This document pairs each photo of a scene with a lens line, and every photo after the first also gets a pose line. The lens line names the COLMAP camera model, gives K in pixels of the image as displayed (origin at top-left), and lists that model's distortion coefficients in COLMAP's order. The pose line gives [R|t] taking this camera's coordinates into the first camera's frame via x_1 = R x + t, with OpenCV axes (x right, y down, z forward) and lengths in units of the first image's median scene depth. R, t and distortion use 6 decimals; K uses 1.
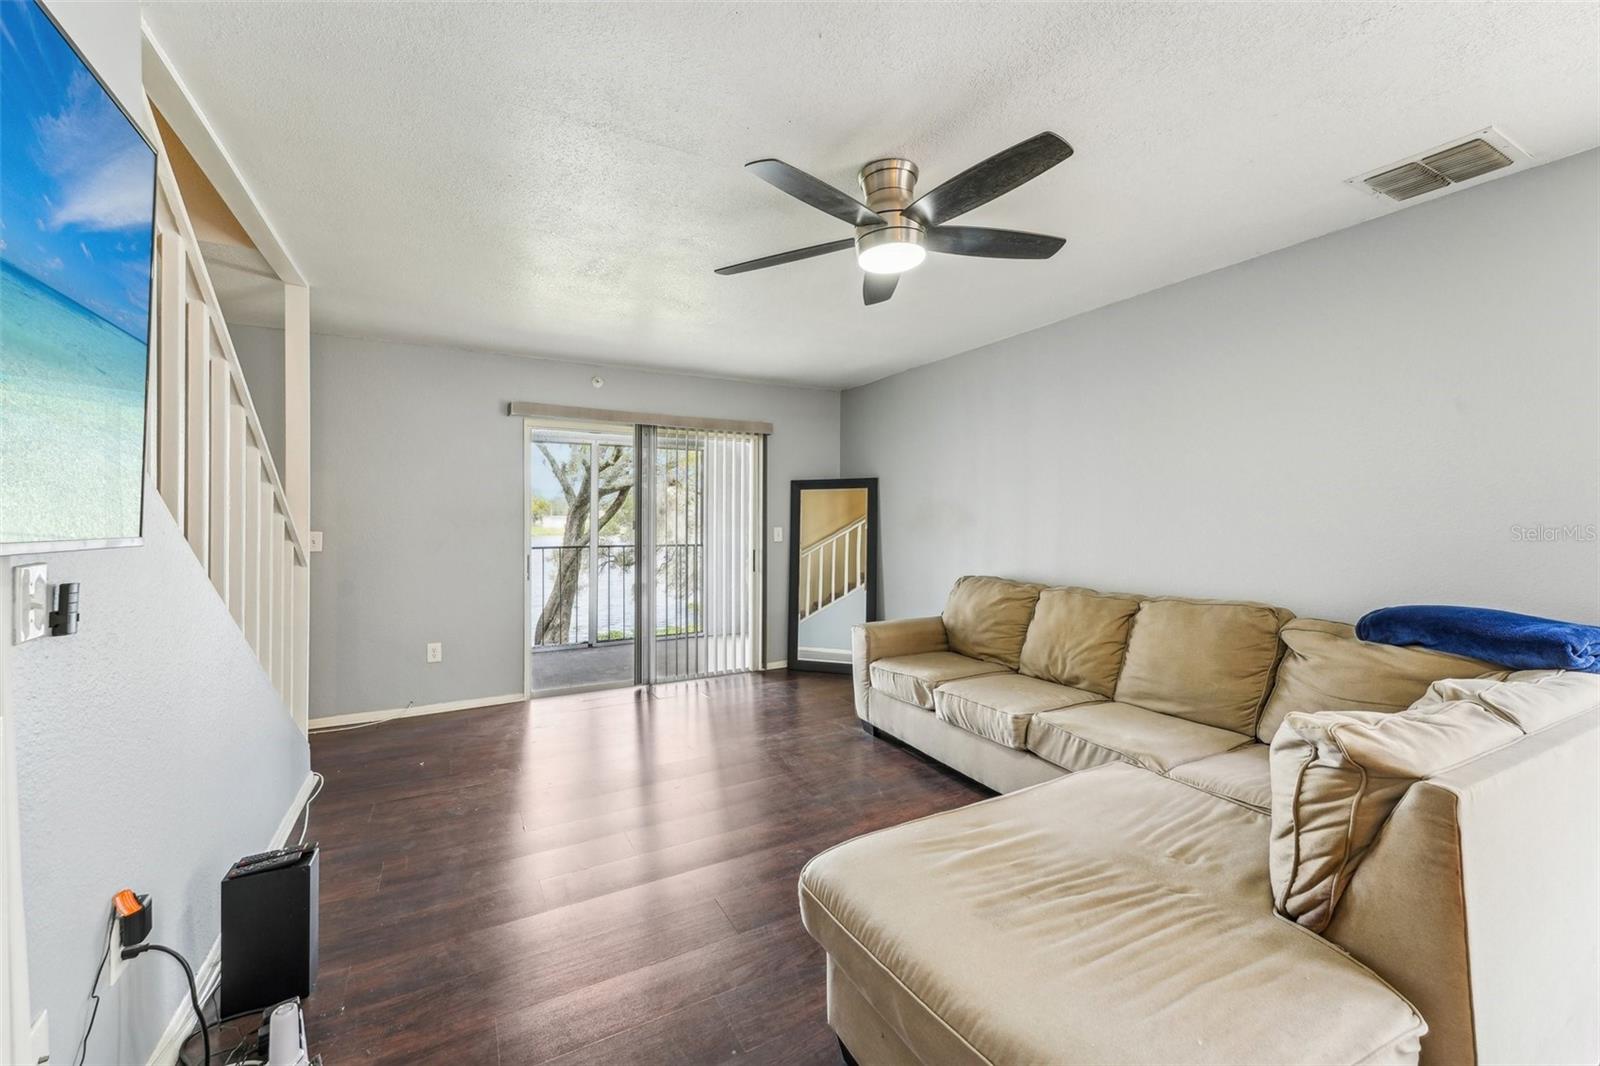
lens RADIAL K [[642.3, 0, 800.5], [0, 642.3, 520.1], [0, 0, 1]] dist [0.015495, -0.006523]
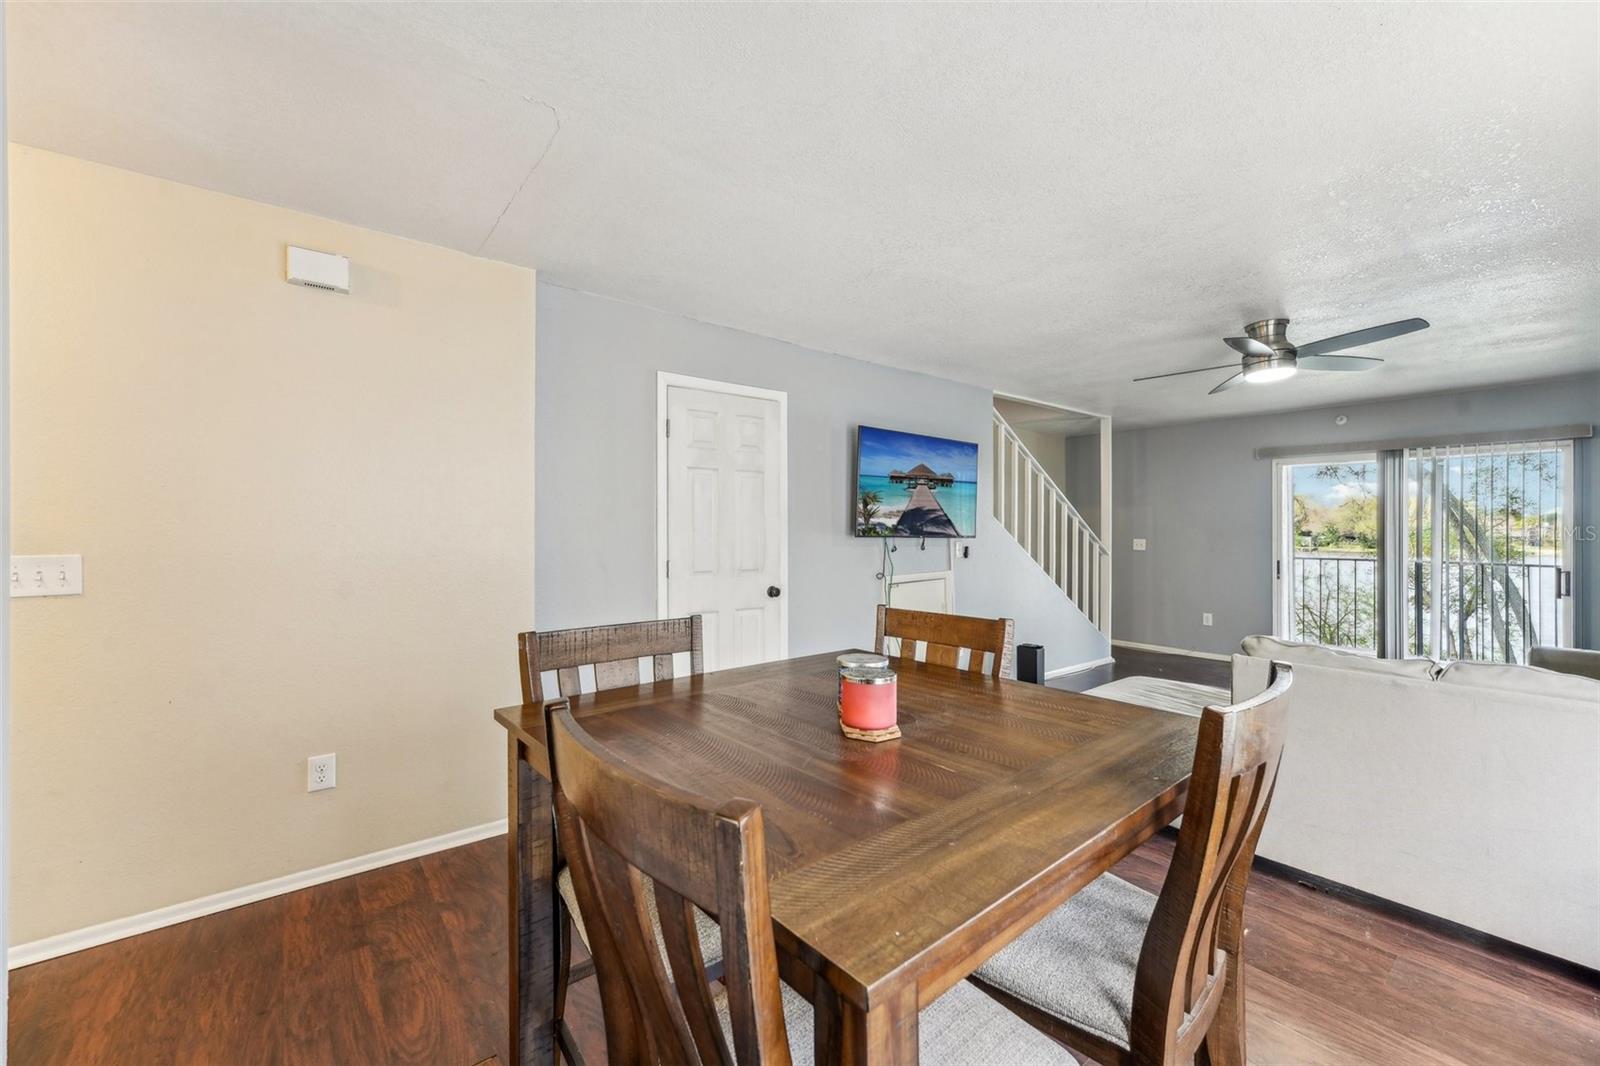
lens RADIAL K [[635.0, 0, 792.1], [0, 635.0, 516.4], [0, 0, 1]] dist [0.000184, -0.000136]
pose [[0.168133, -0.016023, -0.985634, 0.892223], [-0.010352, 0.999784, -0.018019, -0.003615], [0.985710, 0.013233, 0.167931, -0.271893]]
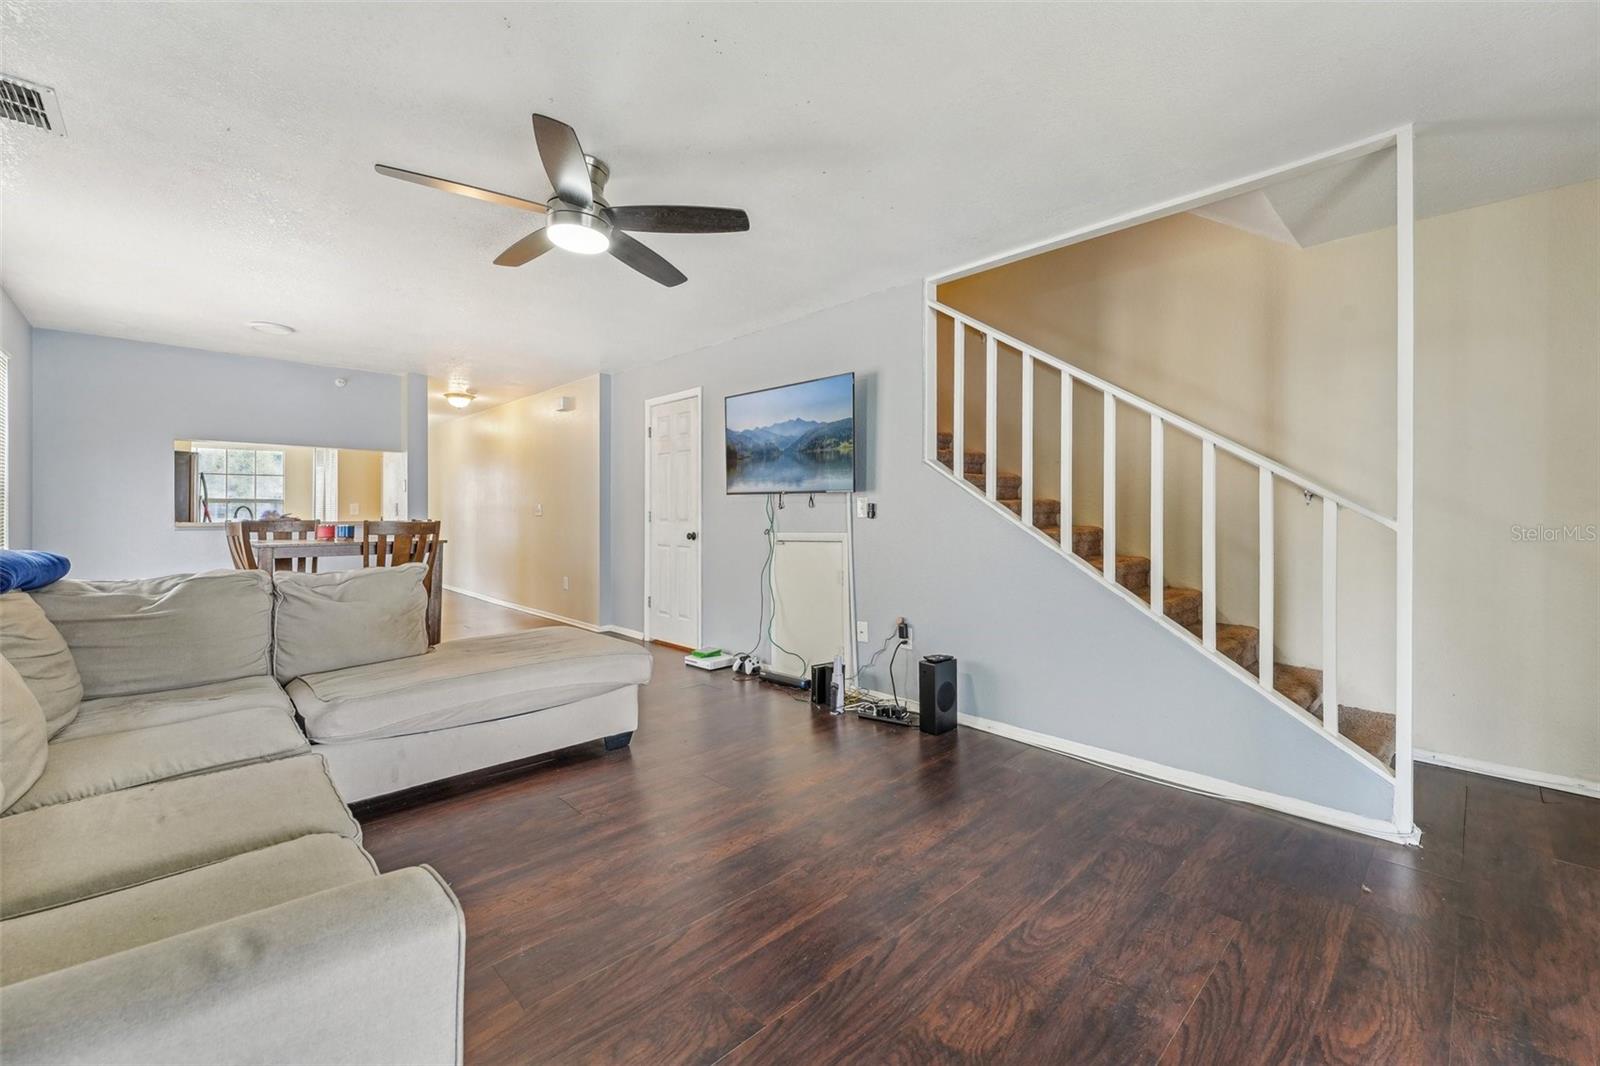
lens RADIAL K [[652.7, 0, 803.3], [0, 652.7, 518.7], [0, 0, 1]] dist [0.014755, -0.006892]
pose [[-0.963193, 0.004082, -0.268782, 0.042143], [0.000742, 0.999921, 0.012530, 0.042987], [0.268811, 0.011869, -0.963120, 1.303032]]
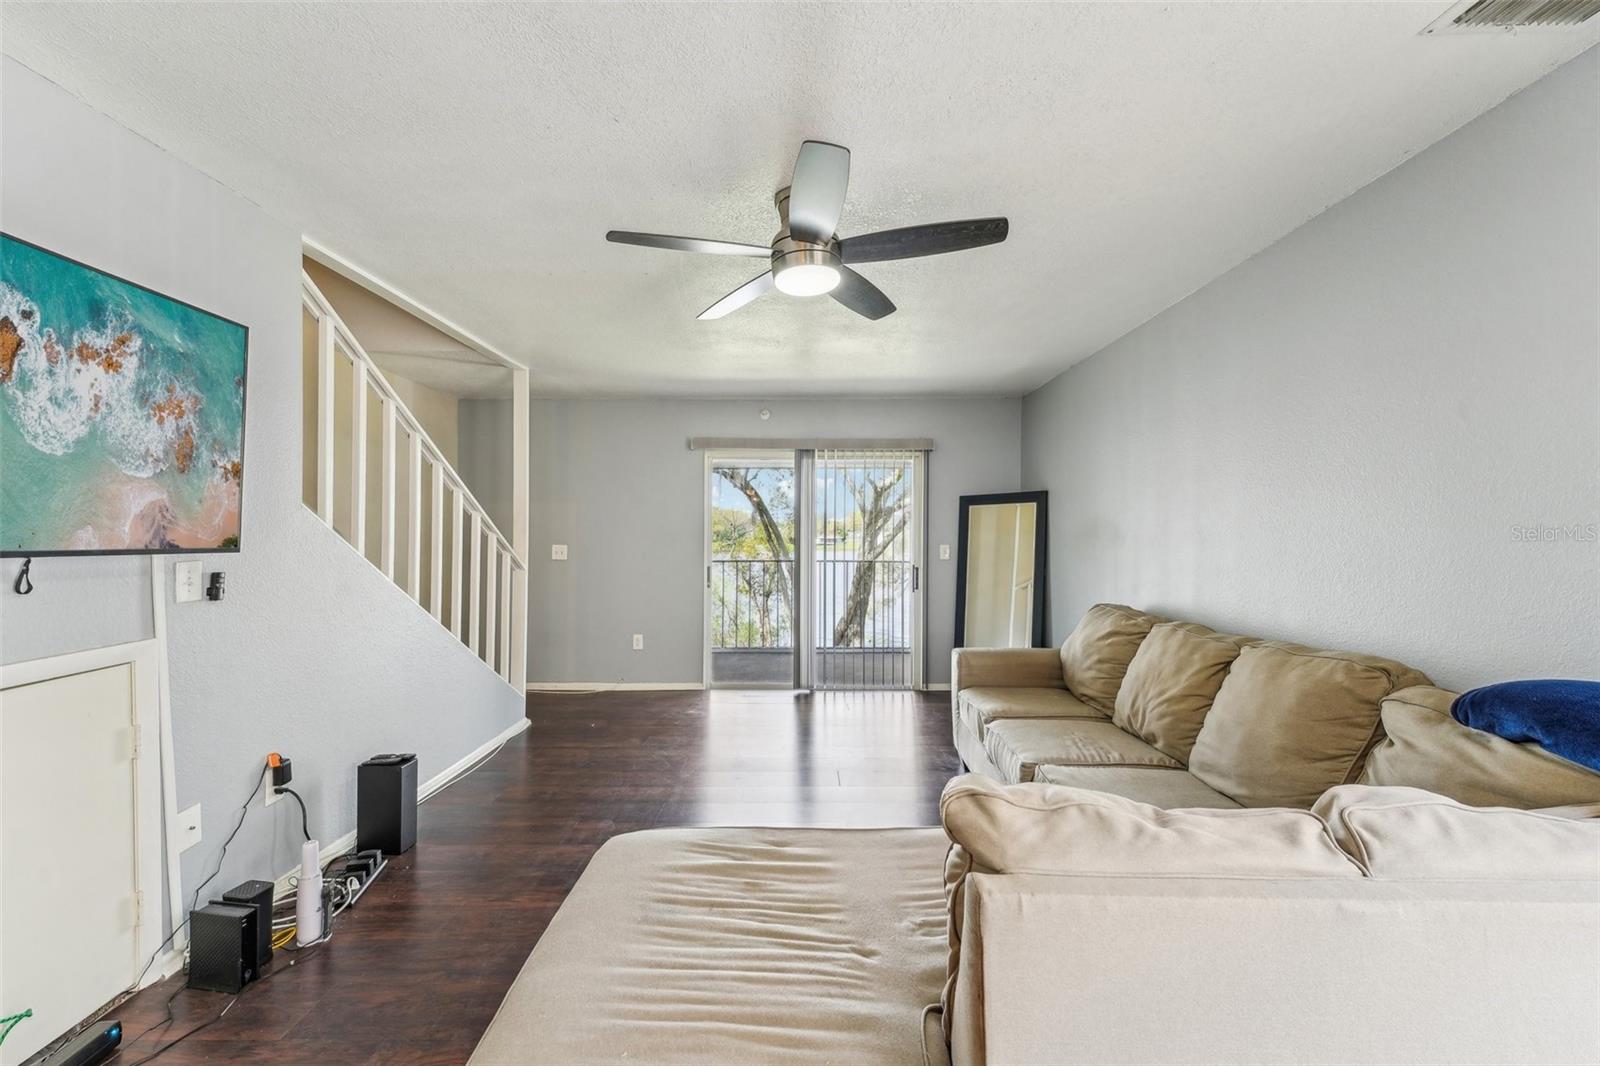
lens RADIAL K [[640.9, 0, 793.3], [0, 640.9, 526.5], [0, 0, 1]] dist [0.015260, -0.006200]
pose [[0.871528, -0.006093, -0.490309, 0.365689], [-0.001818, 0.999876, -0.015656, -0.001548], [0.490343, 0.014536, 0.871408, 0.063918]]
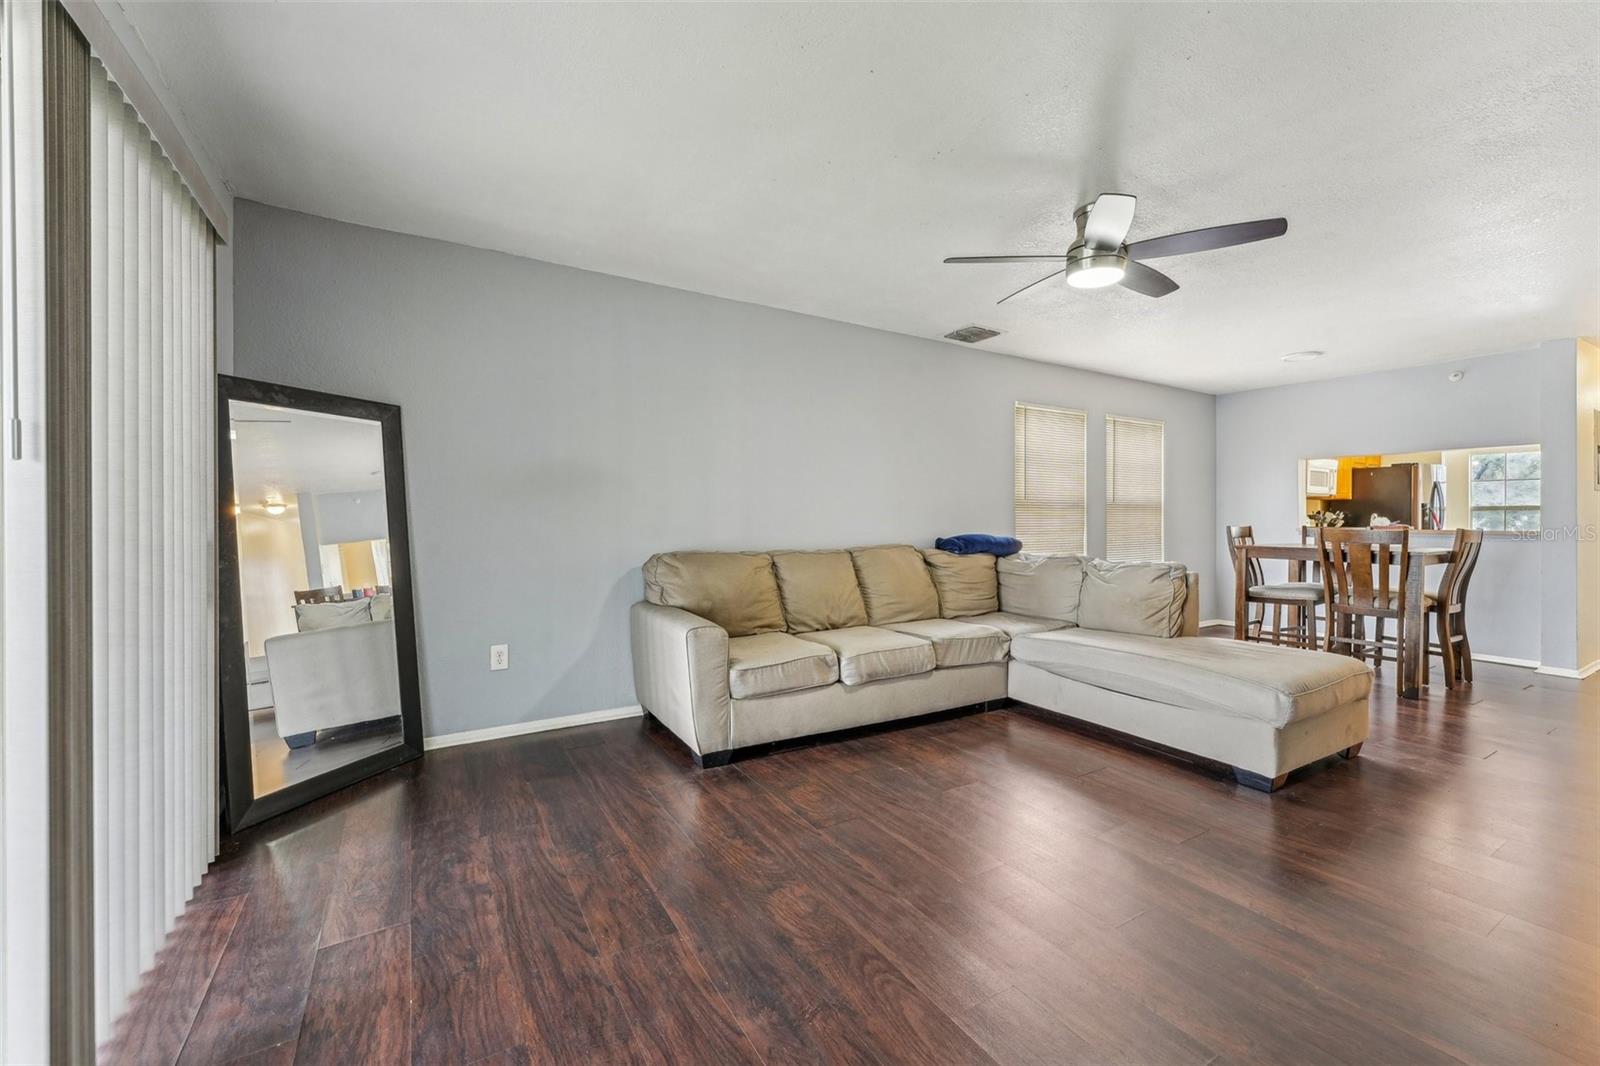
lens RADIAL K [[630.6, 0, 799.1], [0, 630.6, 538.0], [0, 0, 1]] dist [0.014966, -0.005812]
pose [[-0.058210, -0.031467, 0.997808, -0.650496], [-0.001703, 0.999505, 0.031421, 0.044272], [-0.998303, 0.000130, -0.058235, 0.977346]]
